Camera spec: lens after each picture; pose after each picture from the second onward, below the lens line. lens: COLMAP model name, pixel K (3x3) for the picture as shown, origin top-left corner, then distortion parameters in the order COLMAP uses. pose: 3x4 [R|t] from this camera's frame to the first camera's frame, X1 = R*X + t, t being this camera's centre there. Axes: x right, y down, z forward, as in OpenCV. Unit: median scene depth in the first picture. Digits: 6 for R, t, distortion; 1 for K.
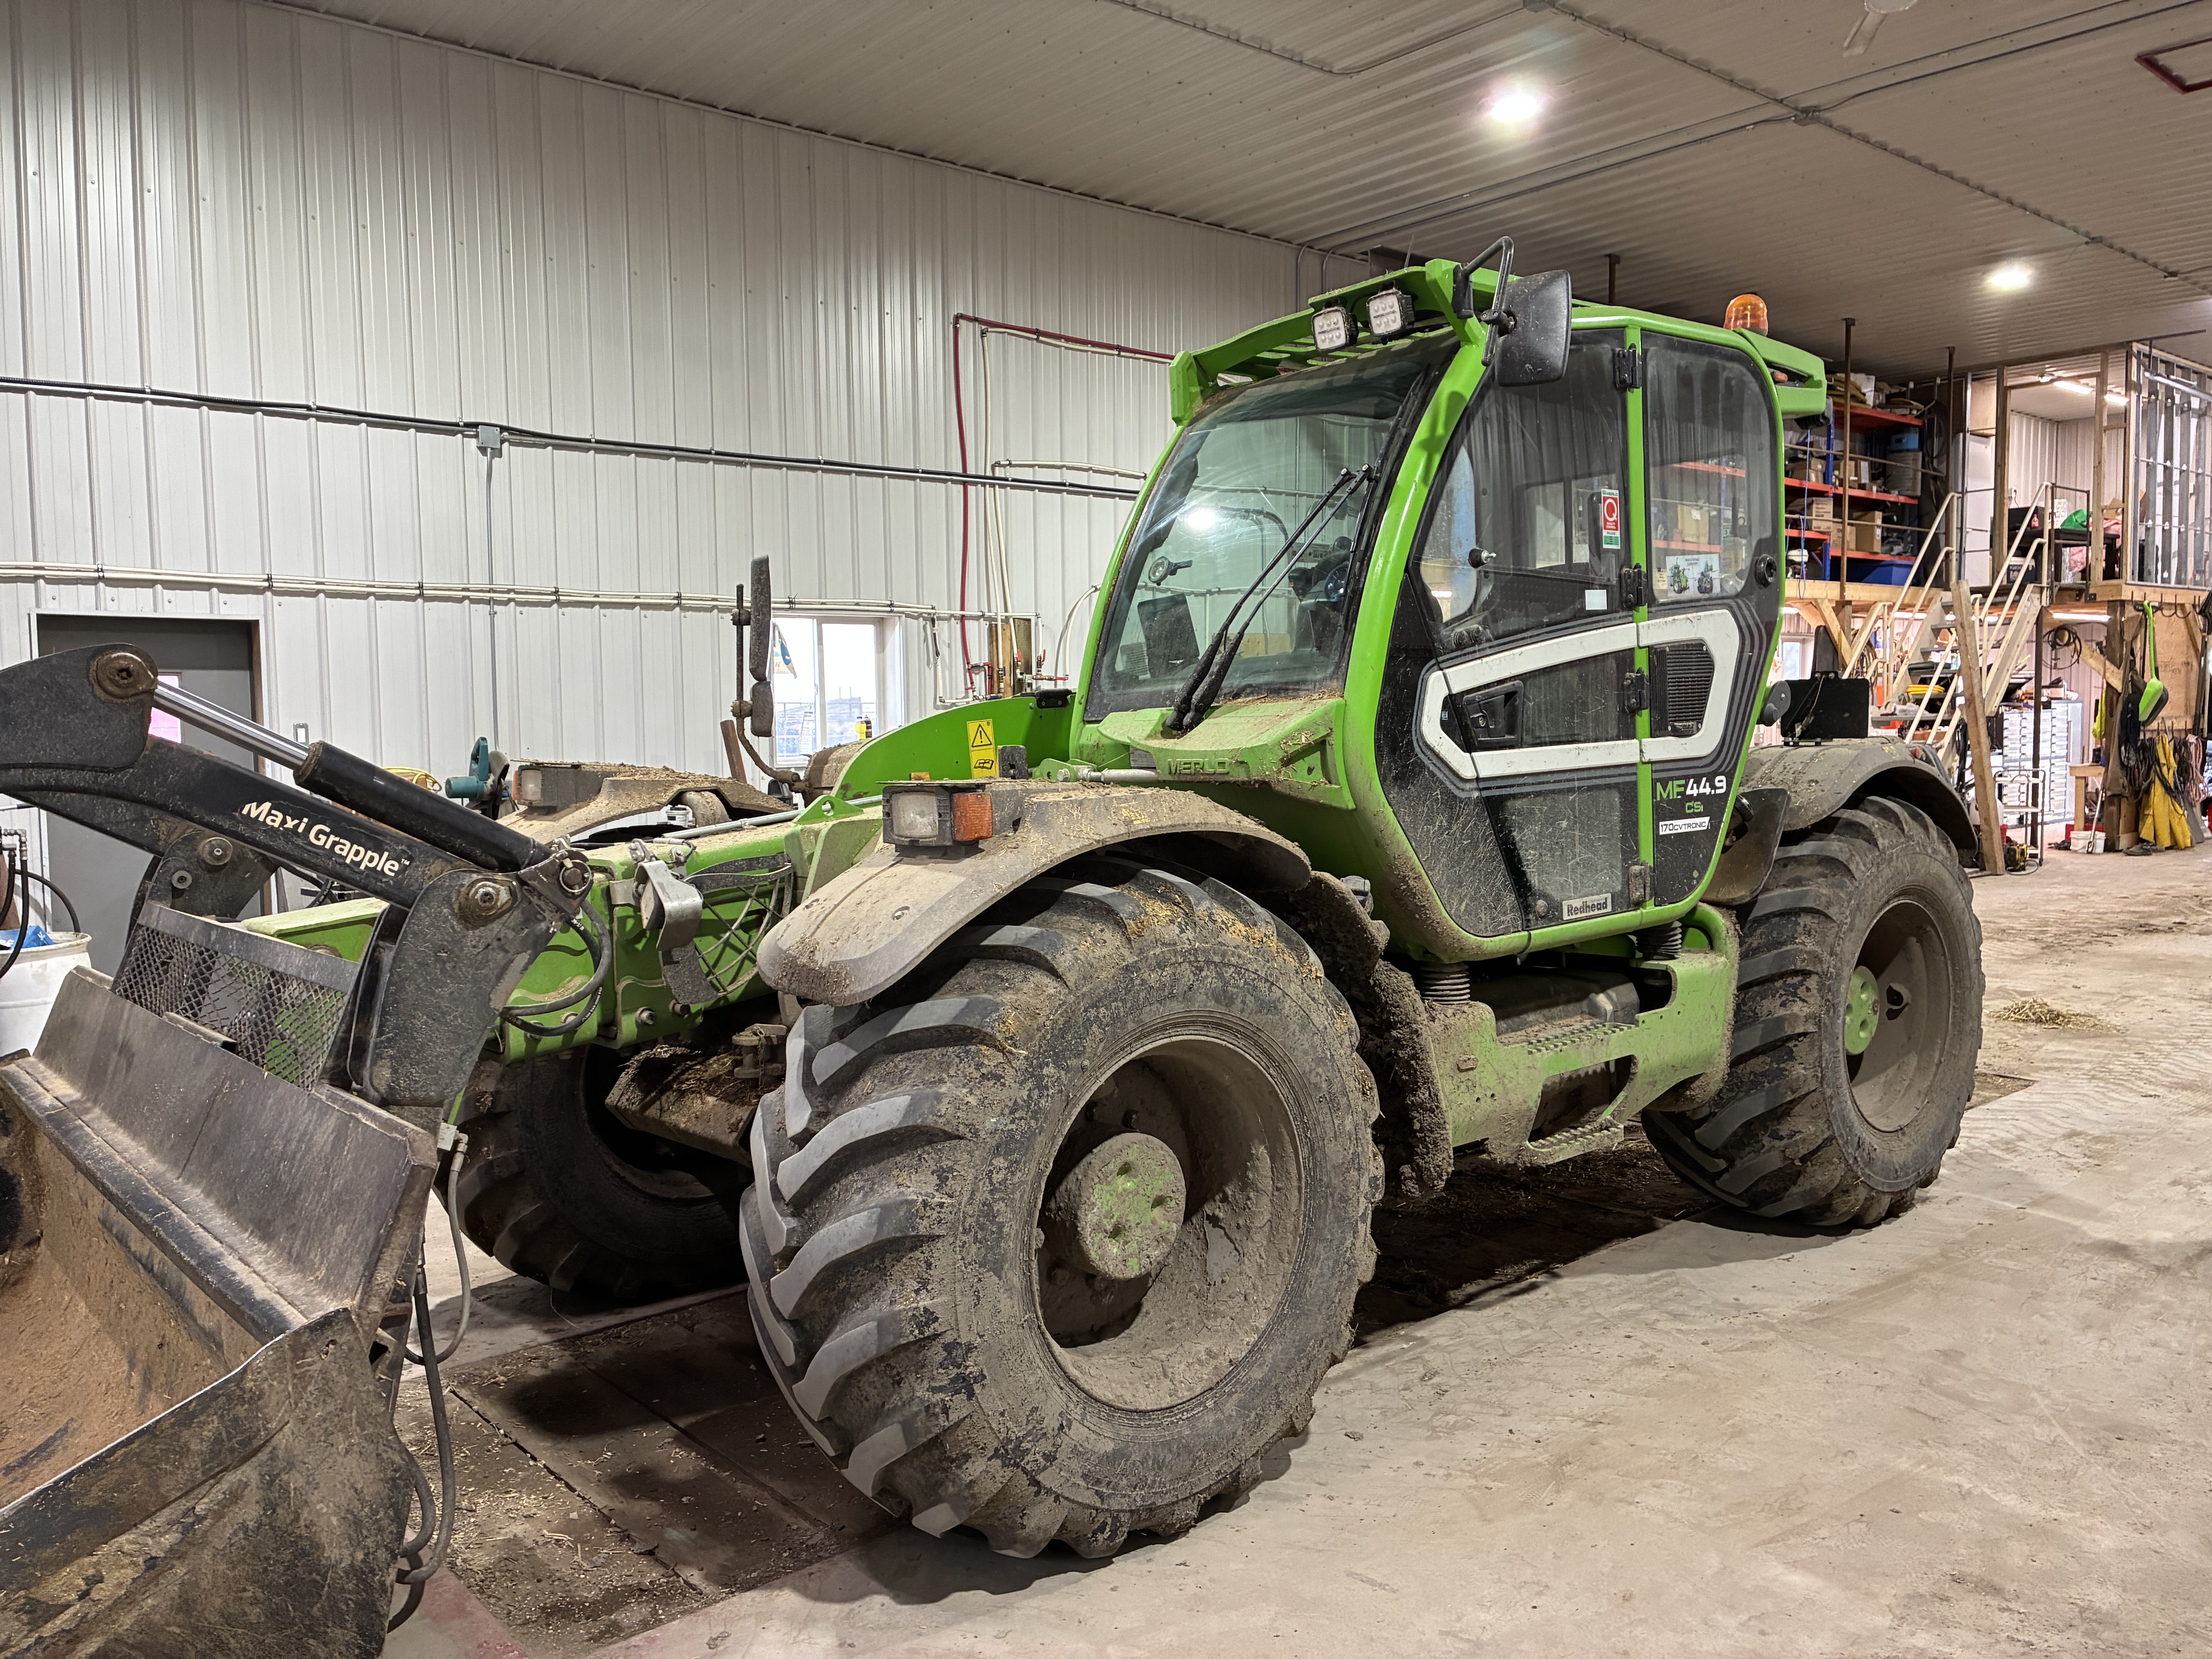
lens RADIAL K [[1689.1, 0, 1144.6], [0, 1689.1, 825.3], [0, 0, 1]] dist [0.050894, -0.067067]
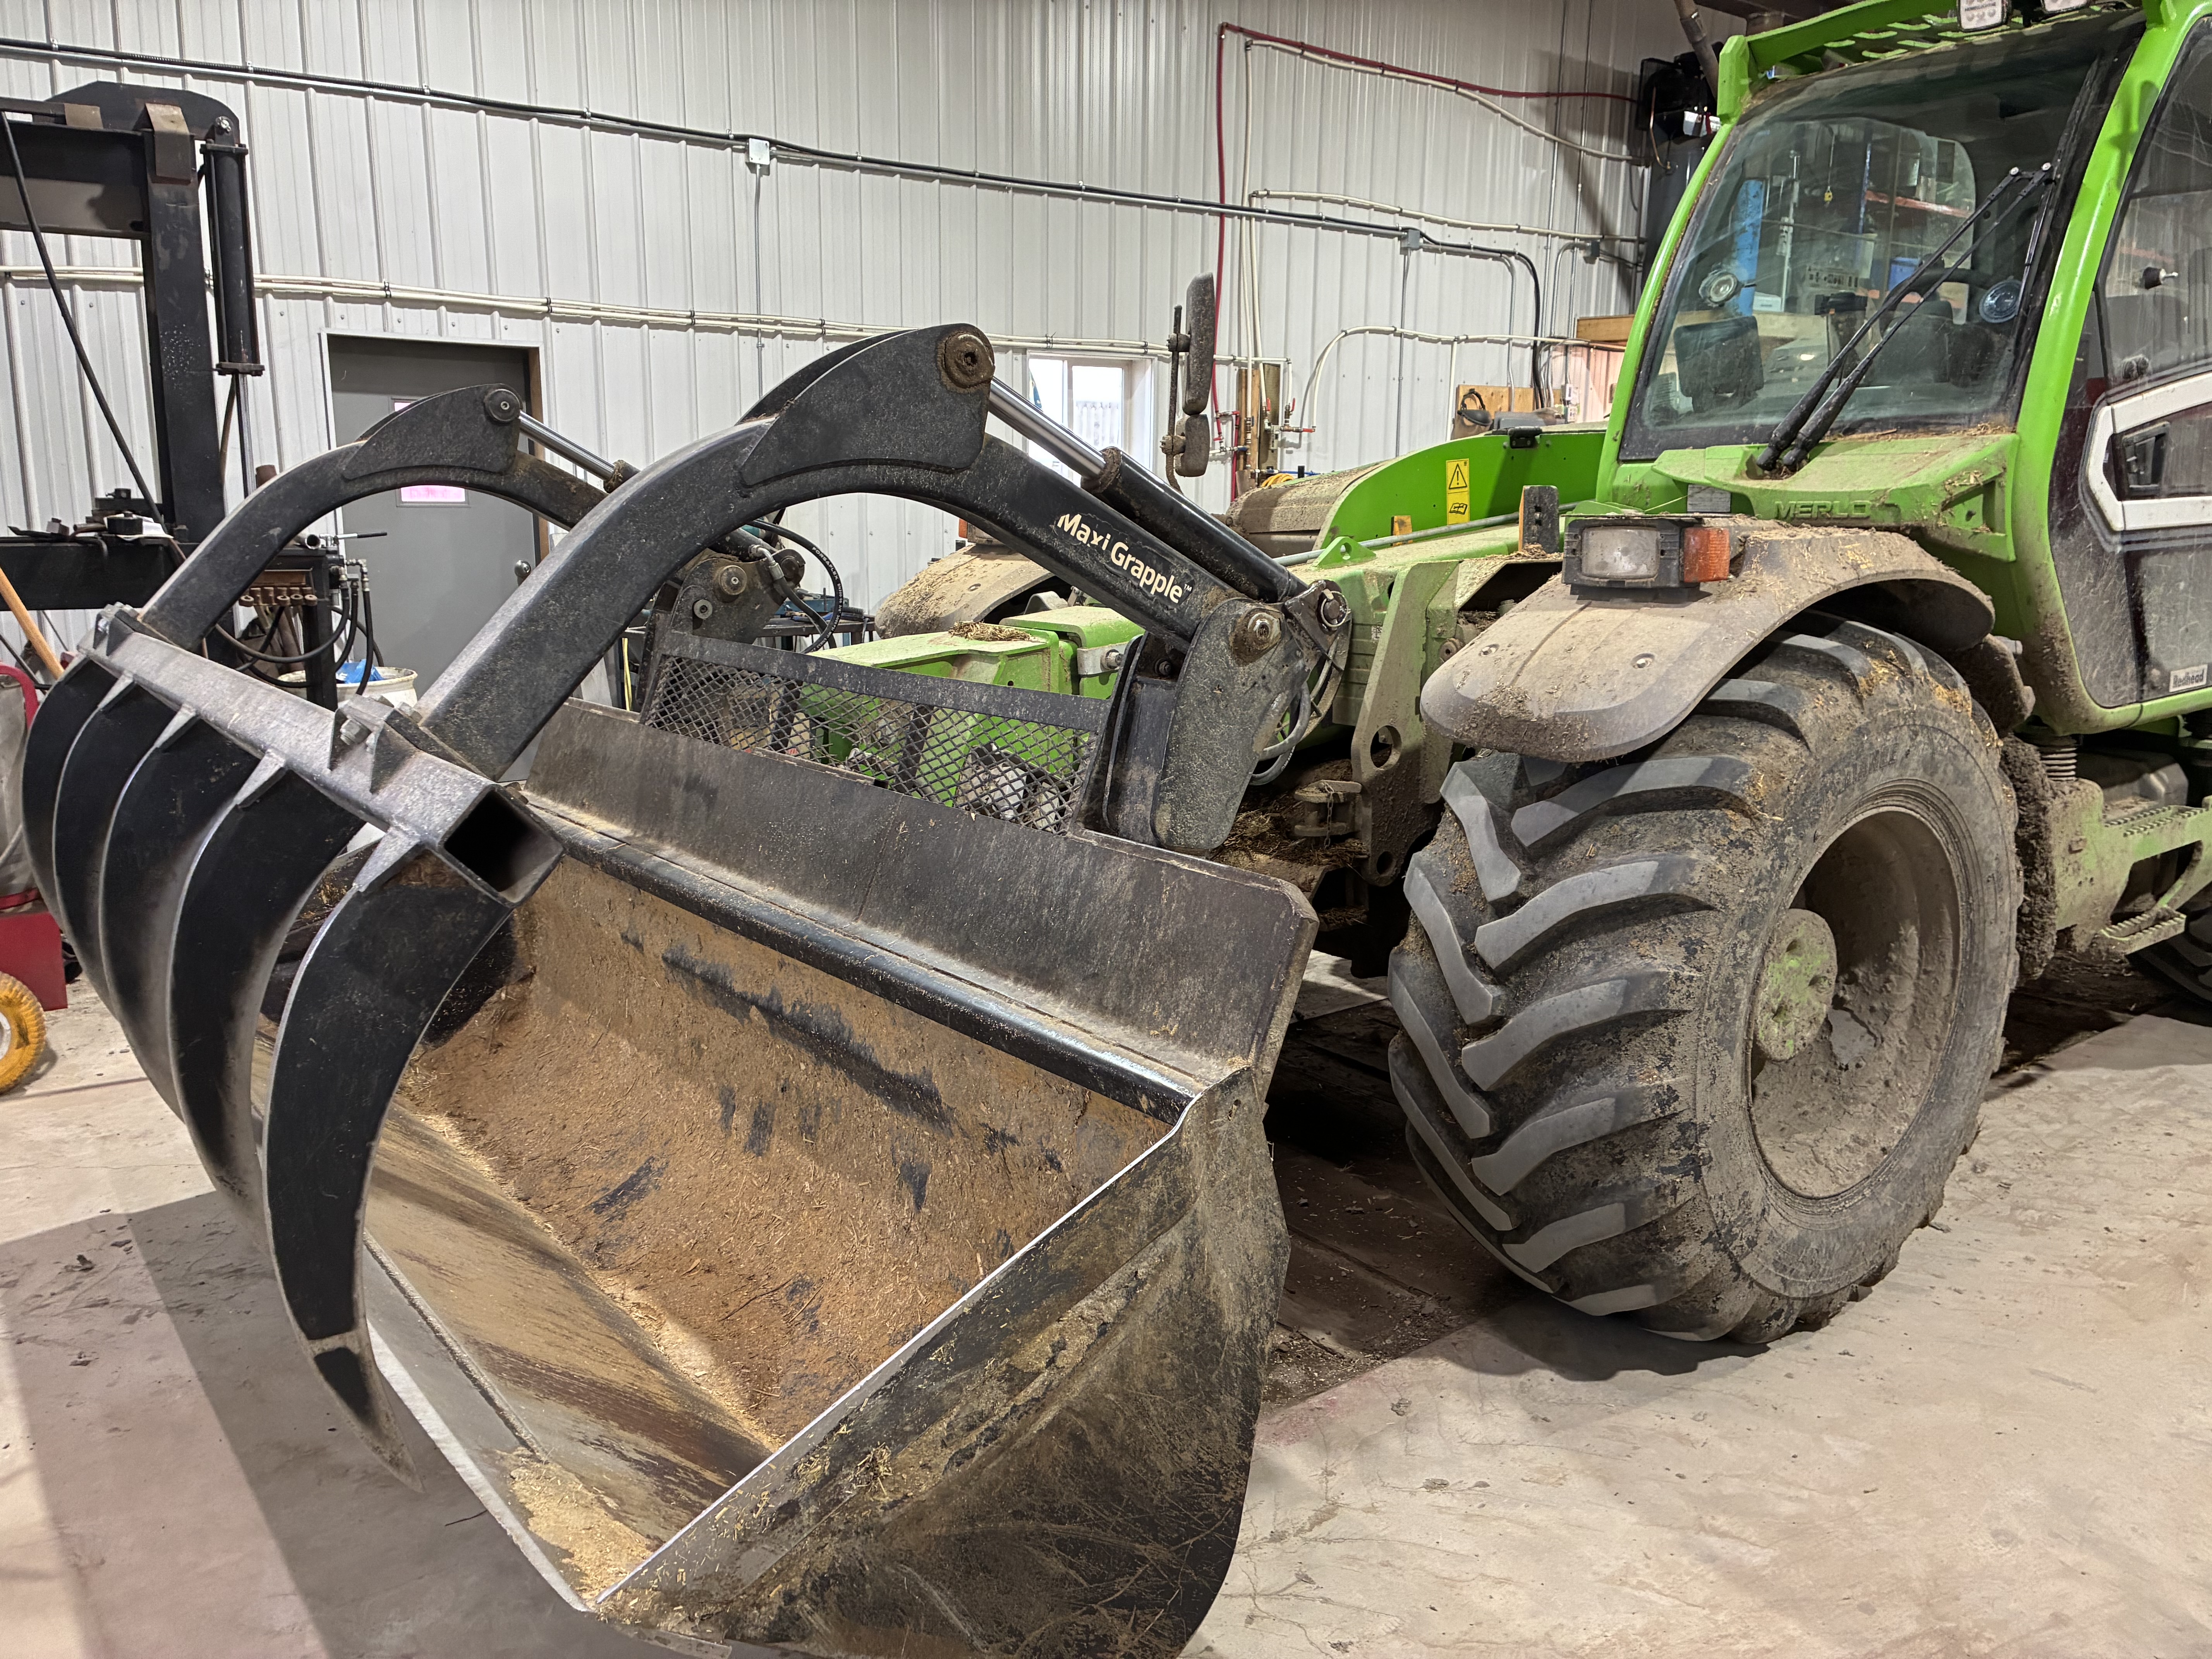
lens RADIAL K [[1689.1, 0, 1127.5], [0, 1689.1, 826.0], [0, 0, 1]] dist [0.050894, -0.067067]
pose [[0.998770, 0.030505, -0.039088, -0.309304], [-0.024962, 0.990507, 0.135176, 0.019262], [0.042840, -0.134034, 0.990050, 0.066005]]
